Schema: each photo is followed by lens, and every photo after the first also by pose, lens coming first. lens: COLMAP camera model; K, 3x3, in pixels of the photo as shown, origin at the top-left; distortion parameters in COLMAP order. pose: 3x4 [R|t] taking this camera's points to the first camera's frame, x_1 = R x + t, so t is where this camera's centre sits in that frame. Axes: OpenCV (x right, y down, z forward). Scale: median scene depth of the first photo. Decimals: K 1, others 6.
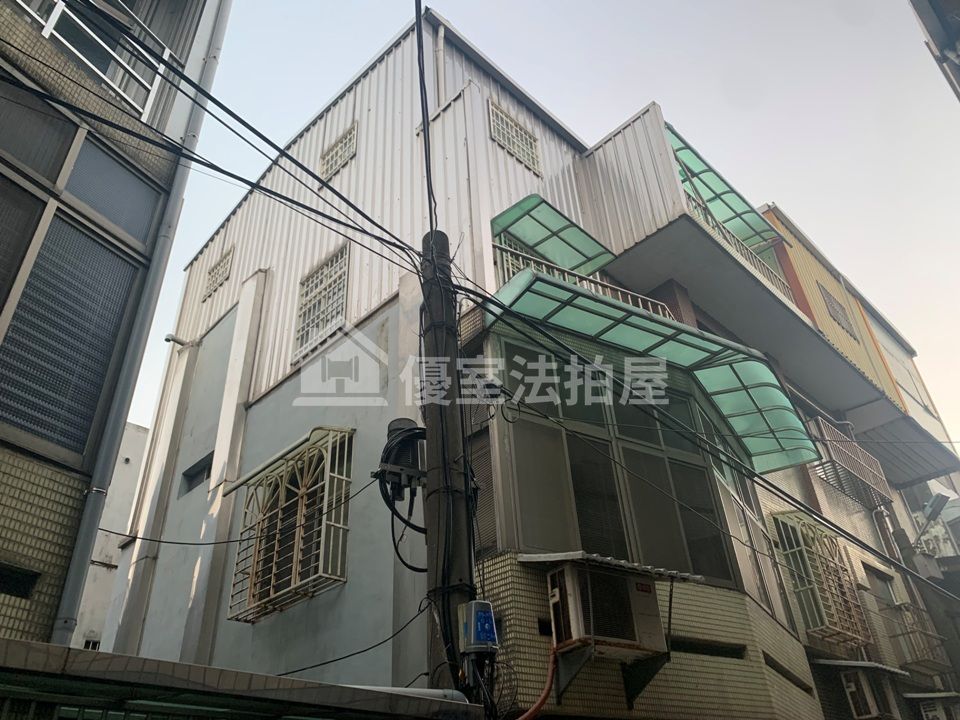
lens RADIAL K [[717.7, 0, 483.0], [0, 717.7, 379.1], [0, 0, 1]] dist [0.008289, 0.001322]
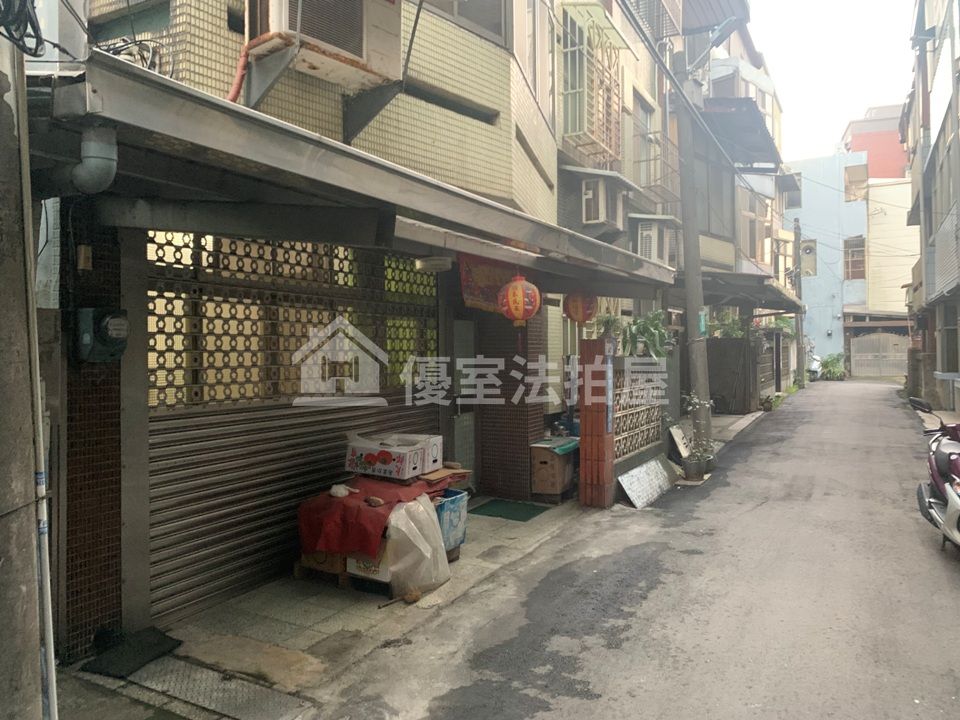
lens RADIAL K [[714.6, 0, 477.2], [0, 714.6, 330.8], [0, 0, 1]] dist [0.009789, -0.000485]
pose [[0.950280, 0.052373, 0.306961, 0.066371], [-0.209491, 0.836857, 0.505752, 0.117130], [-0.230394, -0.544911, 0.806220, 0.126807]]
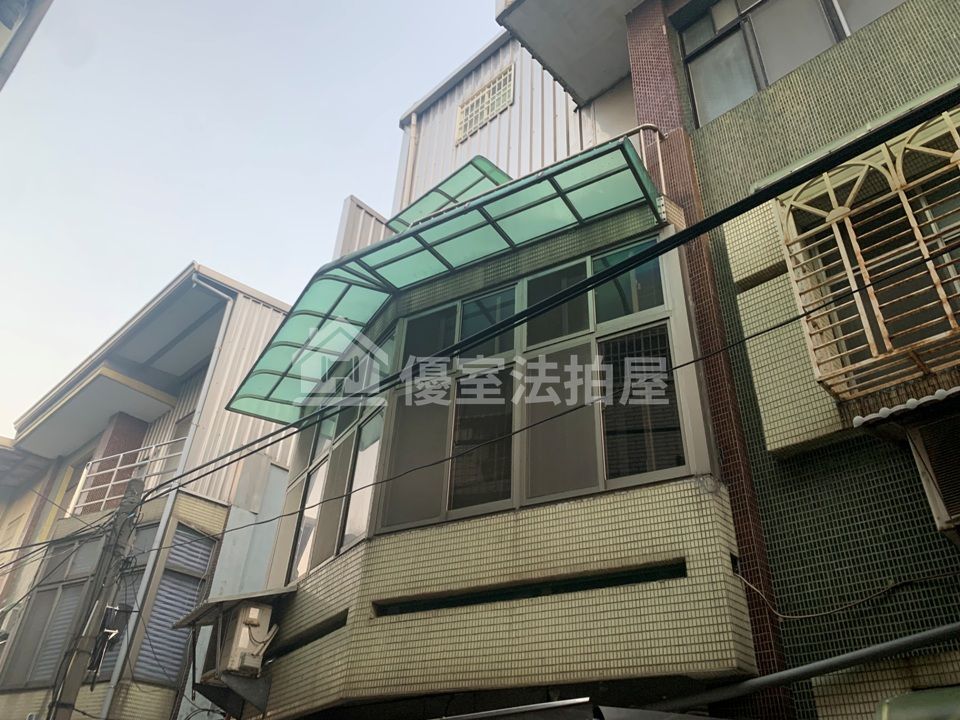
lens RADIAL K [[726.6, 0, 496.4], [0, 726.6, 357.0], [0, 0, 1]] dist [0.022315, -0.006645]
pose [[0.047441, -0.533190, -0.844664, 0.918222], [0.529246, 0.730581, -0.431451, 0.446893], [0.847141, -0.426567, 0.316848, 0.719246]]
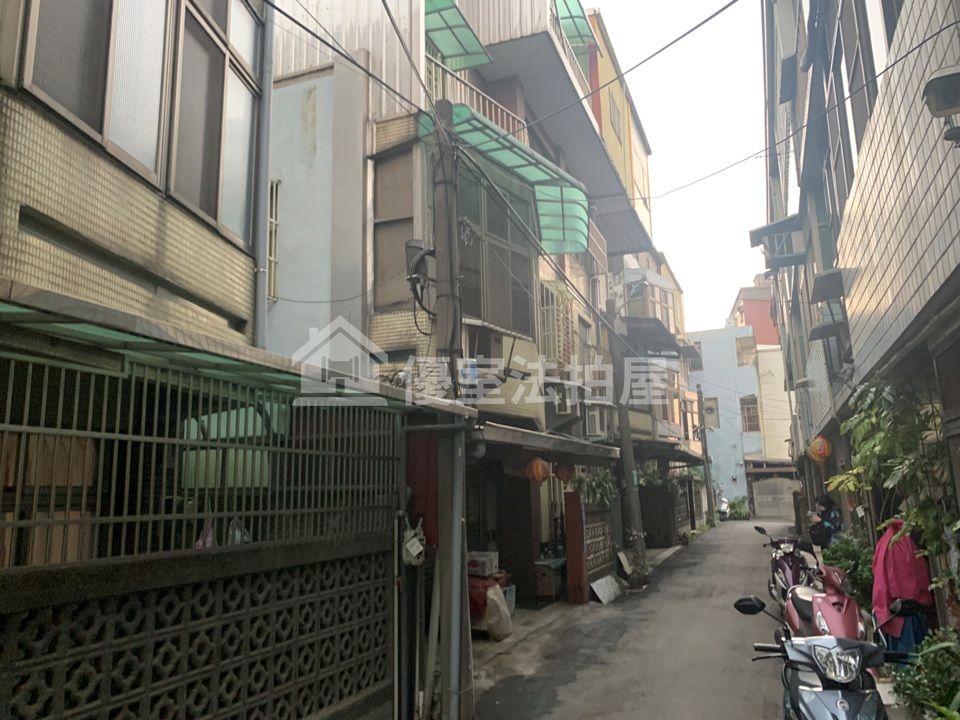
lens RADIAL K [[716.5, 0, 465.5], [0, 716.5, 353.1], [0, 0, 1]] dist [0.037601, -0.020717]
pose [[0.918134, 0.104989, 0.382110, -0.287880], [-0.243883, 0.909722, 0.336047, -0.132450], [-0.312332, -0.401726, 0.860851, -0.242772]]
